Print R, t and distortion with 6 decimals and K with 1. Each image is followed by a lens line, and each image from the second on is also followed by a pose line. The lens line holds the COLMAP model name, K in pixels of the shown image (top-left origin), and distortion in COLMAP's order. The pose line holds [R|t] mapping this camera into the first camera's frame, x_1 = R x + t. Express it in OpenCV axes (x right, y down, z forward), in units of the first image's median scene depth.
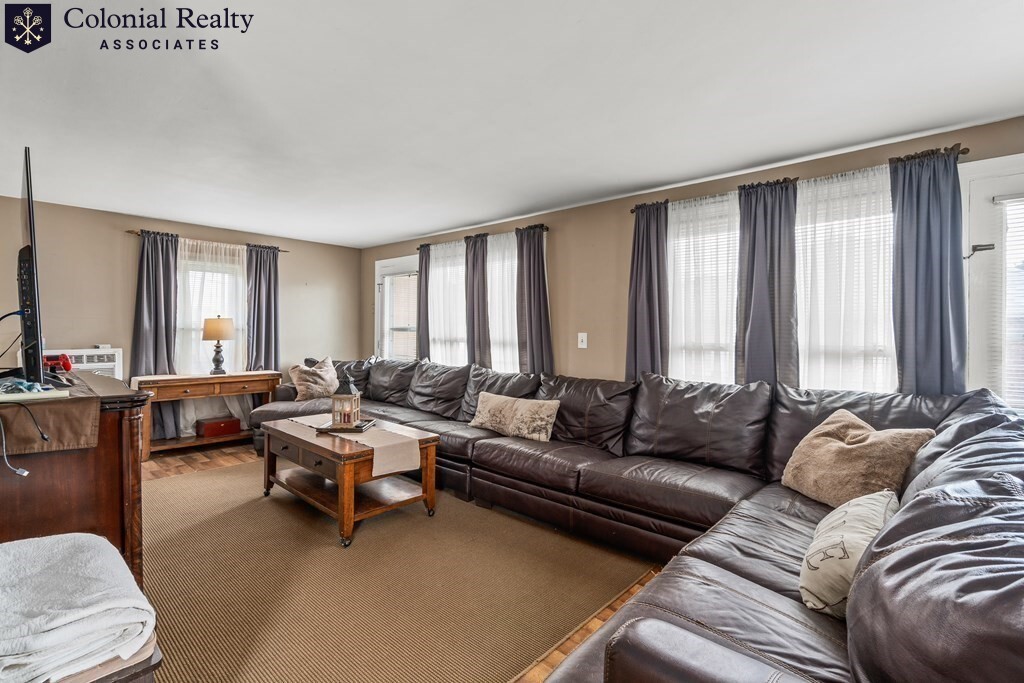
lens RADIAL K [[481.1, 0, 501.7], [0, 481.1, 330.5], [0, 0, 1]] dist [-0.001349, -0.000082]
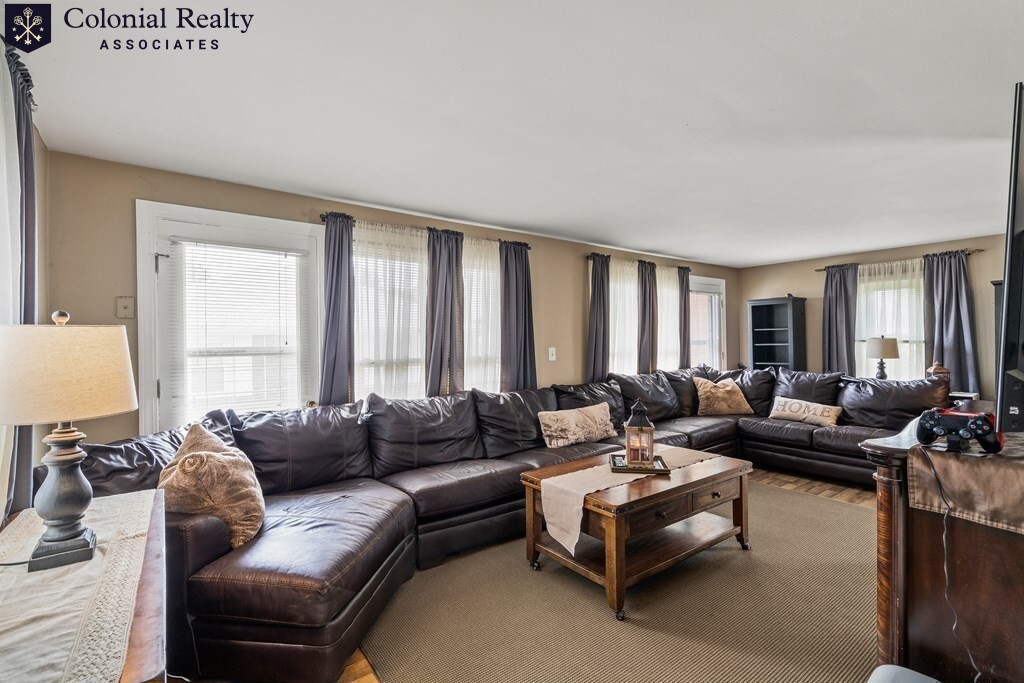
lens RADIAL K [[470.1, 0, 512.0], [0, 470.1, 341.5], [0, 0, 1]] dist [-0.002507, -0.000145]
pose [[0.172724, -0.004653, 0.984959, -0.837336], [0.017784, 0.999841, 0.001605, -0.011286], [-0.984810, 0.017240, 0.172779, 0.776291]]
